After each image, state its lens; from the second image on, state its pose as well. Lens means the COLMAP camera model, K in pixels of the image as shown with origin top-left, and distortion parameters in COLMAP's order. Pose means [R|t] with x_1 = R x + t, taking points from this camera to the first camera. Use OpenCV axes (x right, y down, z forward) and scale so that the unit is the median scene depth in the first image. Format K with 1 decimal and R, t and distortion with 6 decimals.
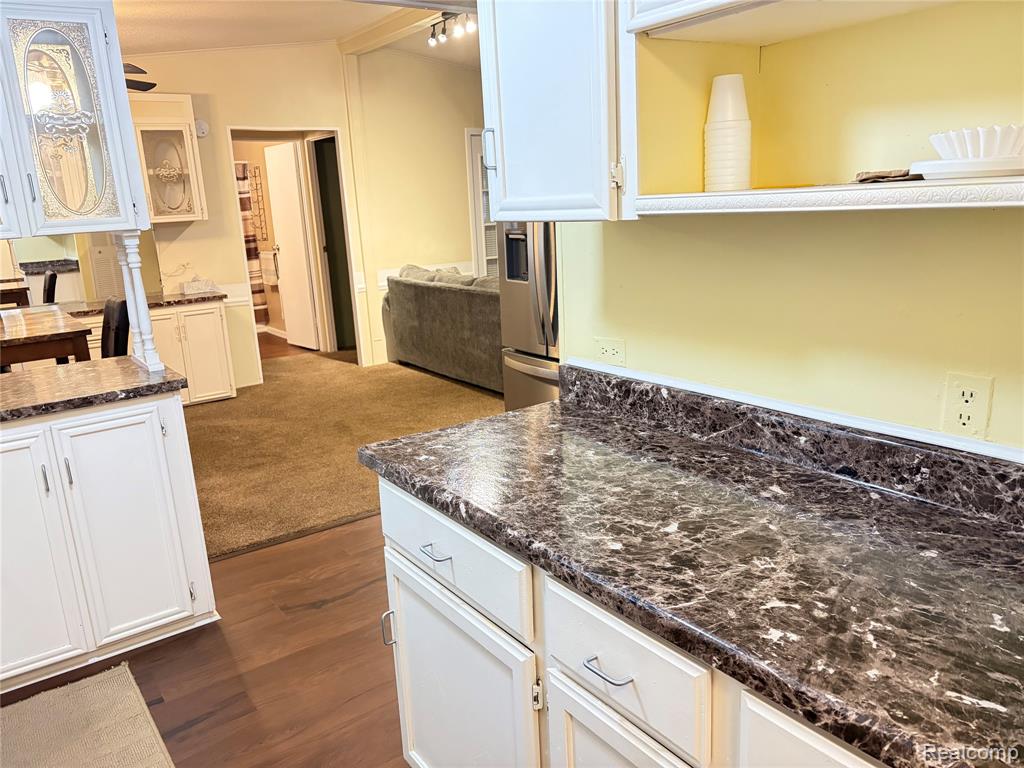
lens RADIAL K [[777.4, 0, 509.3], [0, 777.4, 384.7], [0, 0, 1]] dist [0.055494, -0.056684]
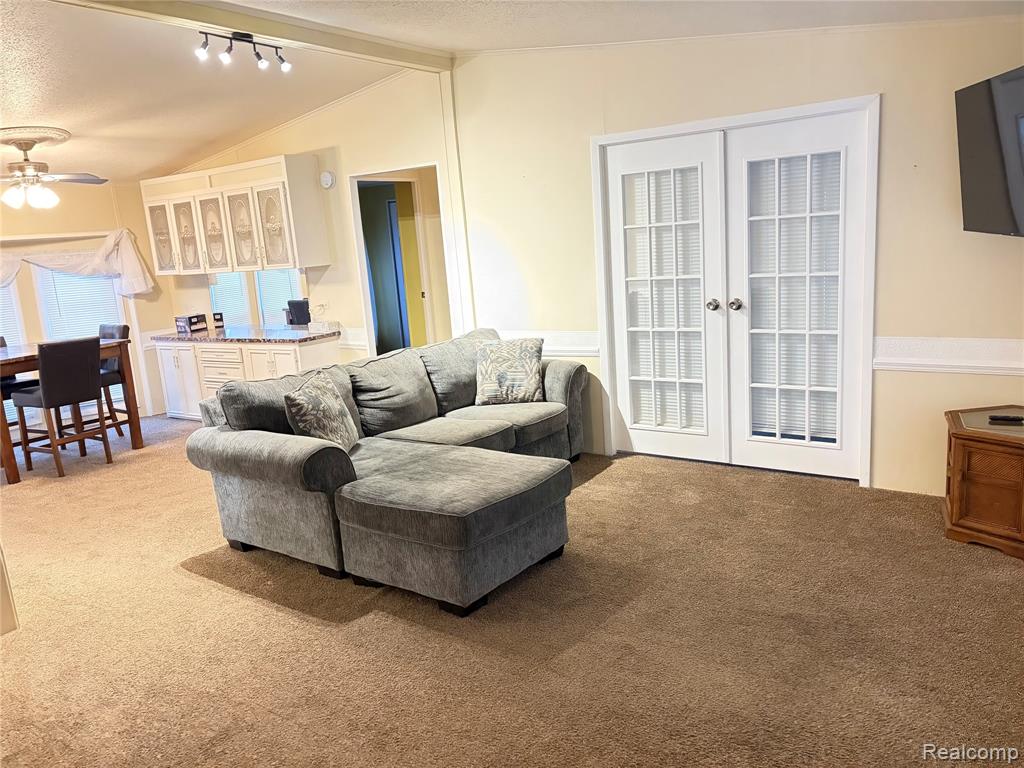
lens RADIAL K [[777.4, 0, 509.2], [0, 777.4, 388.1], [0, 0, 1]] dist [0.055494, -0.056684]
pose [[0.328508, 0.208357, -0.921233, 1.640025], [-0.162211, 0.973318, 0.162294, -0.609475], [0.930468, 0.096119, 0.353540, 2.035877]]
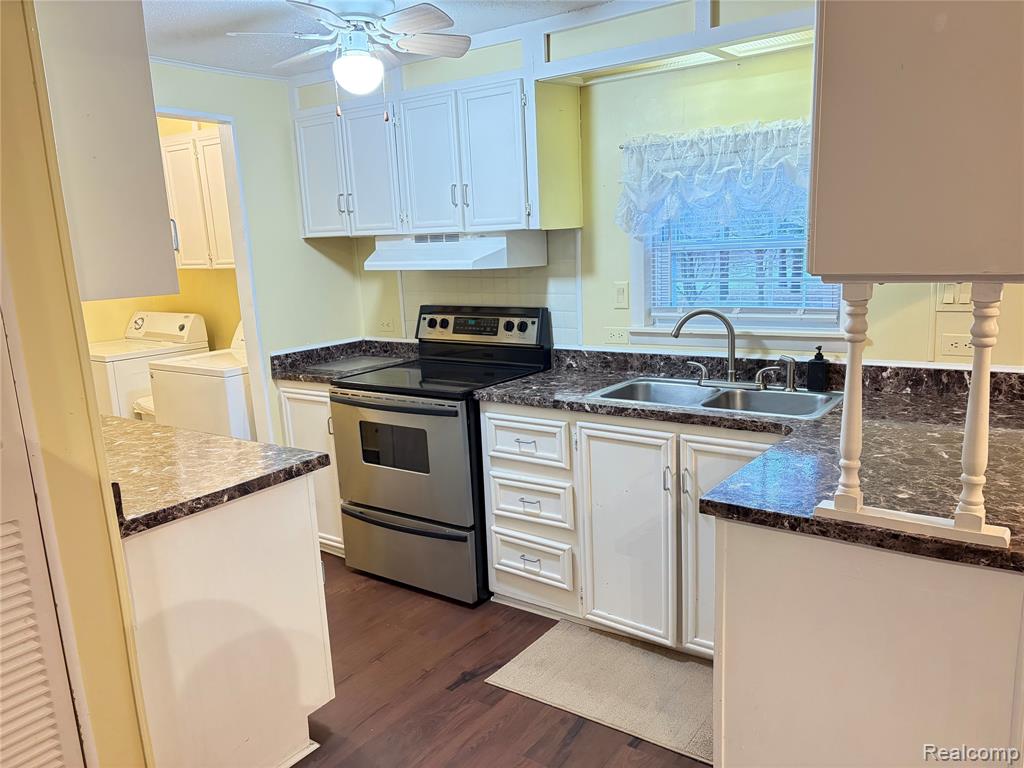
lens RADIAL K [[777.4, 0, 518.5], [0, 777.4, 387.1], [0, 0, 1]] dist [0.055494, -0.056684]
pose [[-0.941047, 0.158185, -0.299013, -0.083535], [0.018585, 0.906771, 0.421214, -0.374463], [0.337766, 0.390825, -0.856253, 1.468796]]
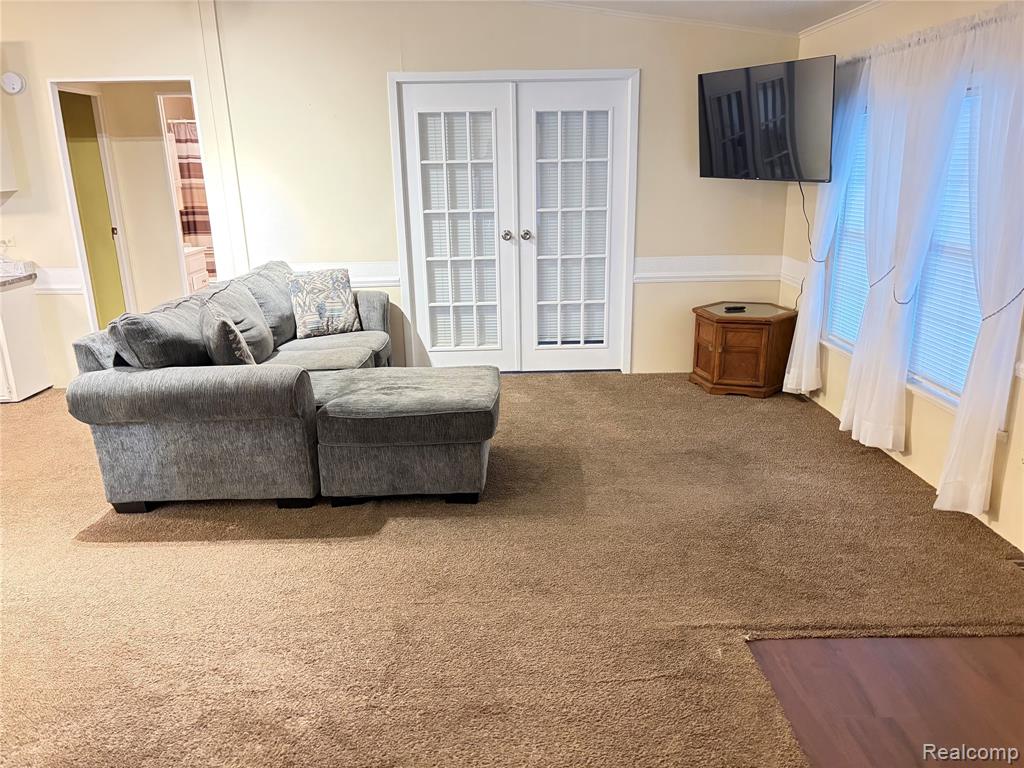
lens RADIAL K [[777.4, 0, 513.4], [0, 777.4, 393.3], [0, 0, 1]] dist [0.055494, -0.056684]
pose [[0.824028, 0.187471, -0.534633, 1.311571], [-0.148611, 0.982146, 0.115339, -0.407046], [0.546711, -0.015590, 0.837176, 1.338417]]
